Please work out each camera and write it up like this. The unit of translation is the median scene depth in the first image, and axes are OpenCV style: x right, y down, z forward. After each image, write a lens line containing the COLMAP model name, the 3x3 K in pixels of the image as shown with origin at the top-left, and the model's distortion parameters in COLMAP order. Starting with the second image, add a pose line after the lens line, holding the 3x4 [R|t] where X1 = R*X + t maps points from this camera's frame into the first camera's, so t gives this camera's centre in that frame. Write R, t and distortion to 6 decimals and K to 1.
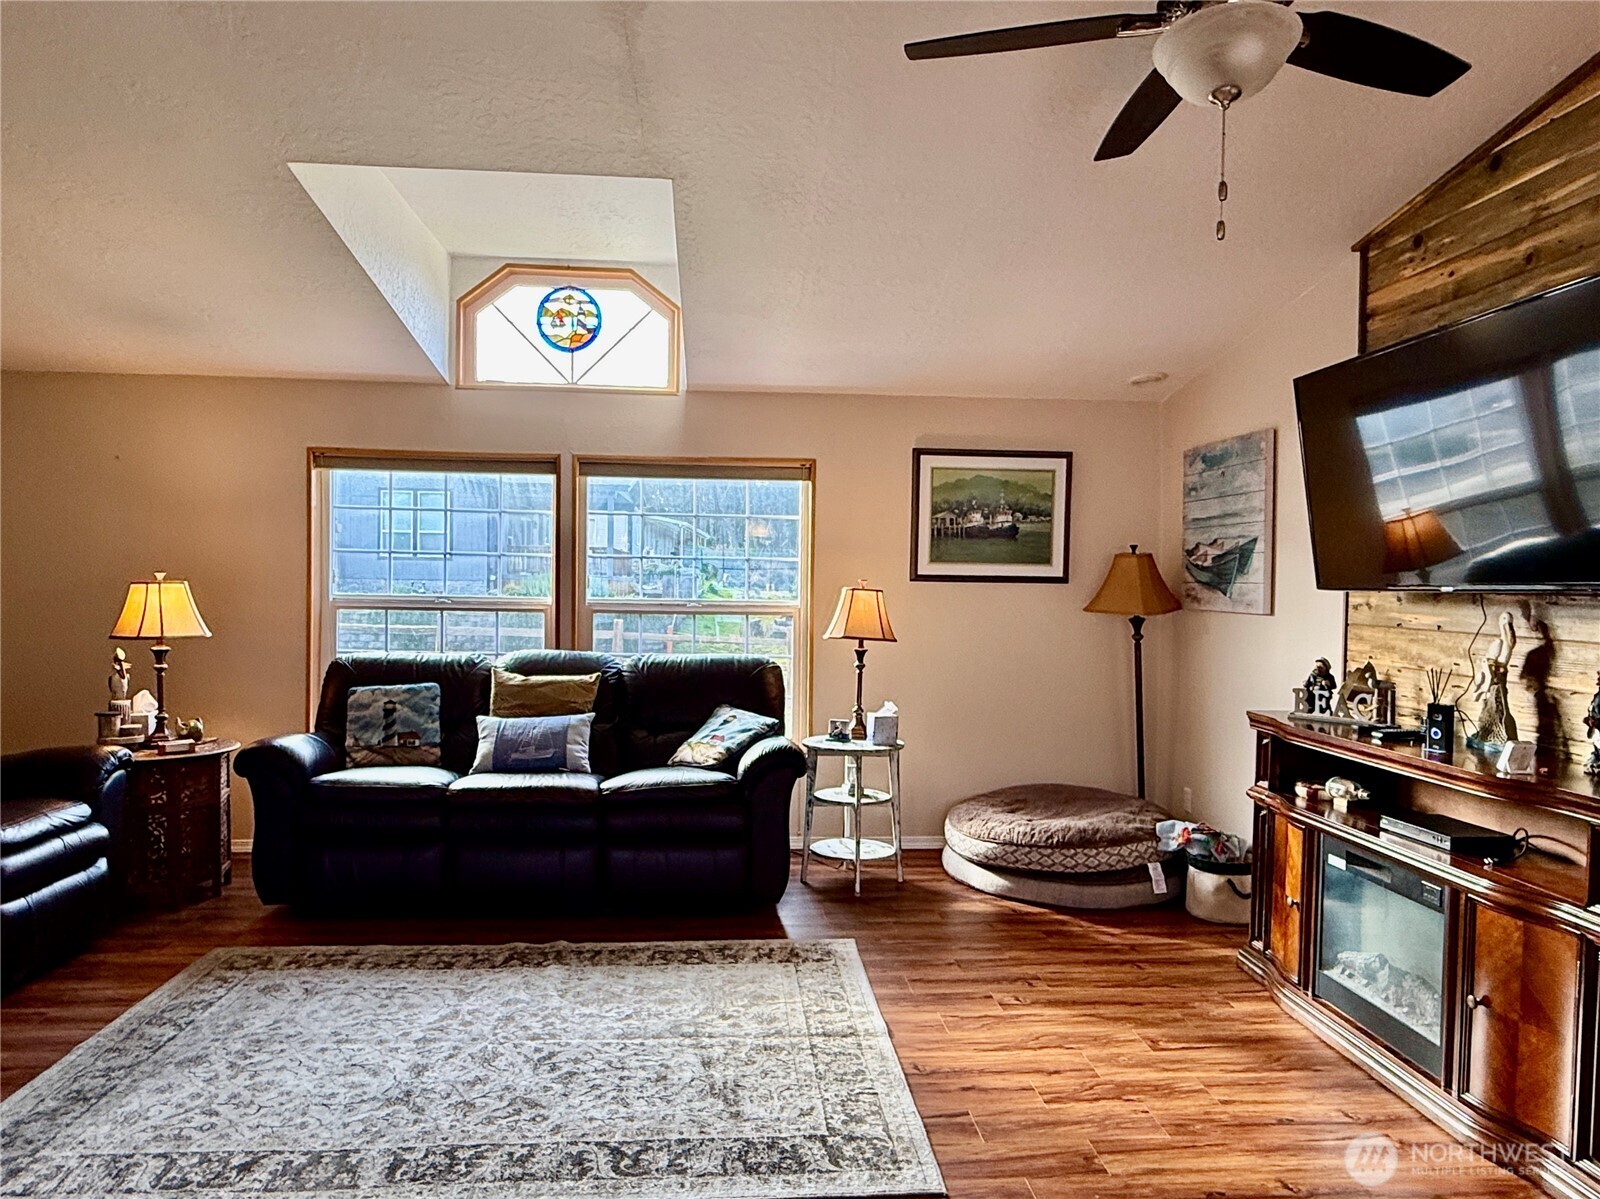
lens RADIAL K [[1042.5, 0, 794.2], [0, 1042.5, 610.2], [0, 0, 1]] dist [-0.000589, 0.000473]
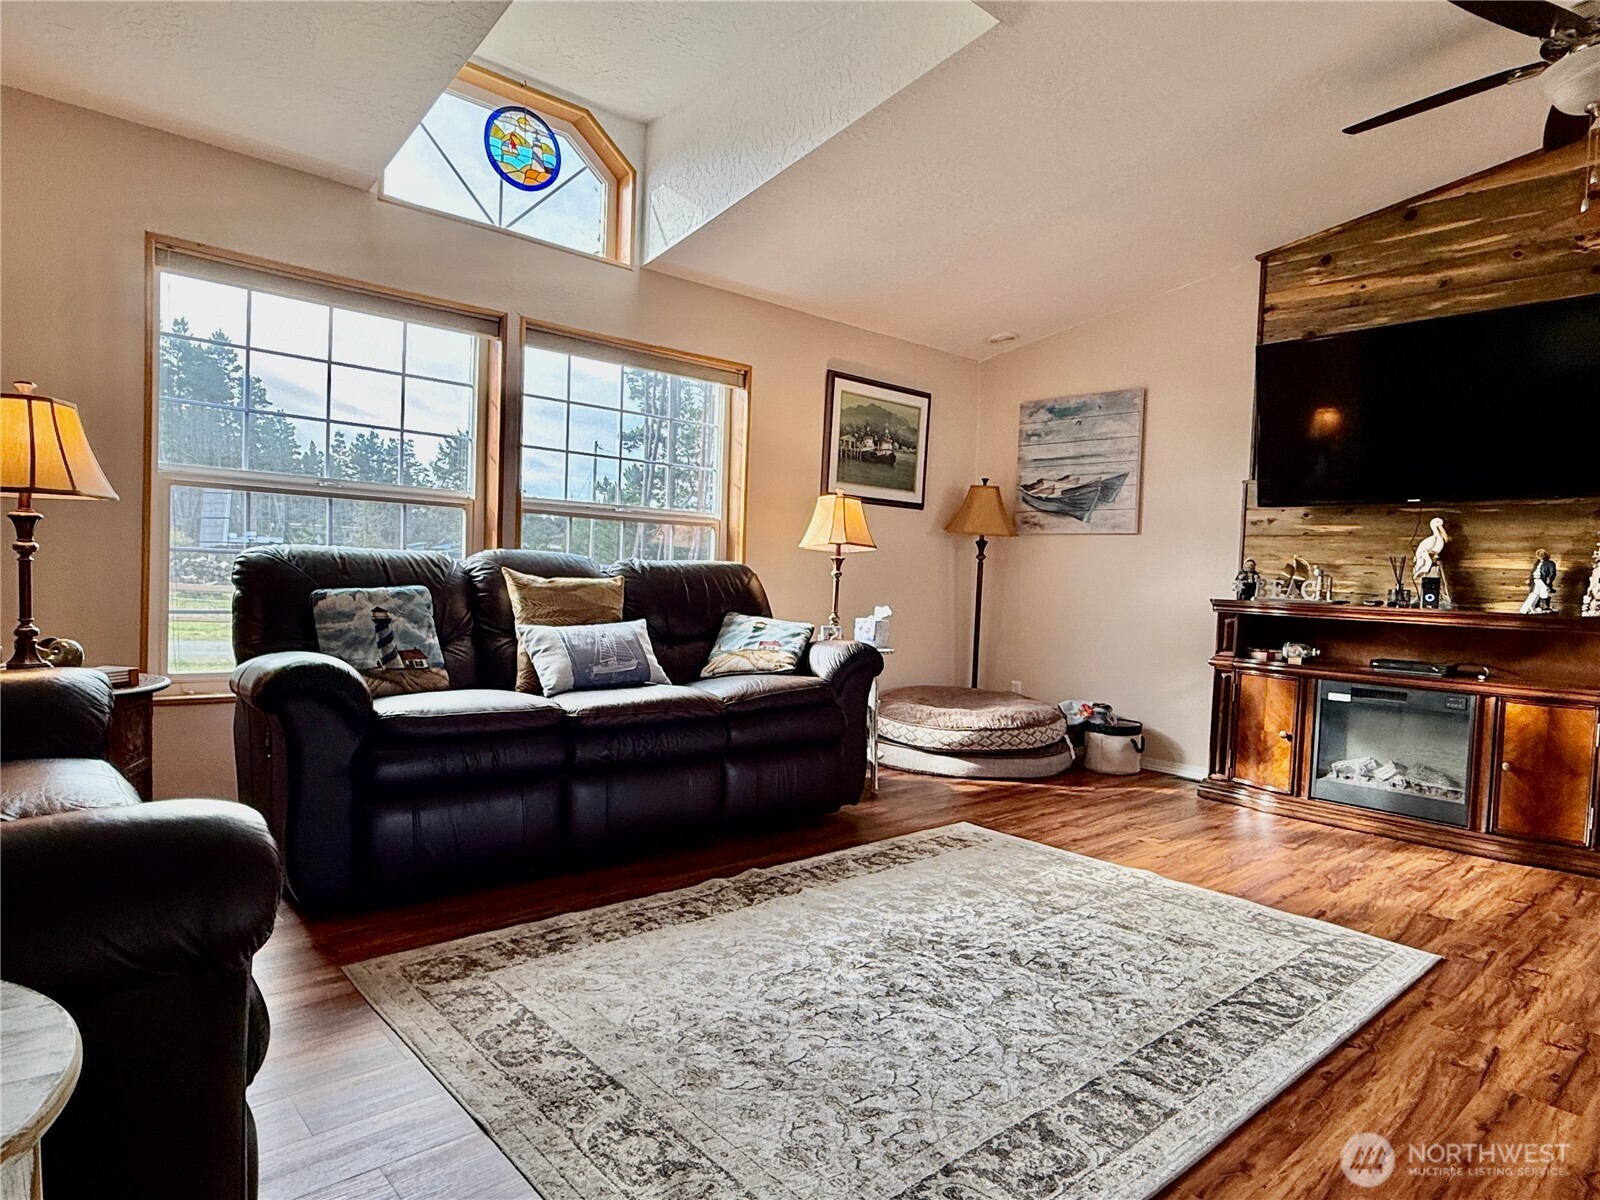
lens RADIAL K [[960.6, 0, 796.7], [0, 960.6, 610.0], [0, 0, 1]] dist [-0.003863, 0.003452]
pose [[0.793396, -0.007078, 0.608665, -0.600591], [-0.009480, 0.999667, 0.023981, 0.073970], [-0.608633, -0.024797, 0.793065, 0.312611]]
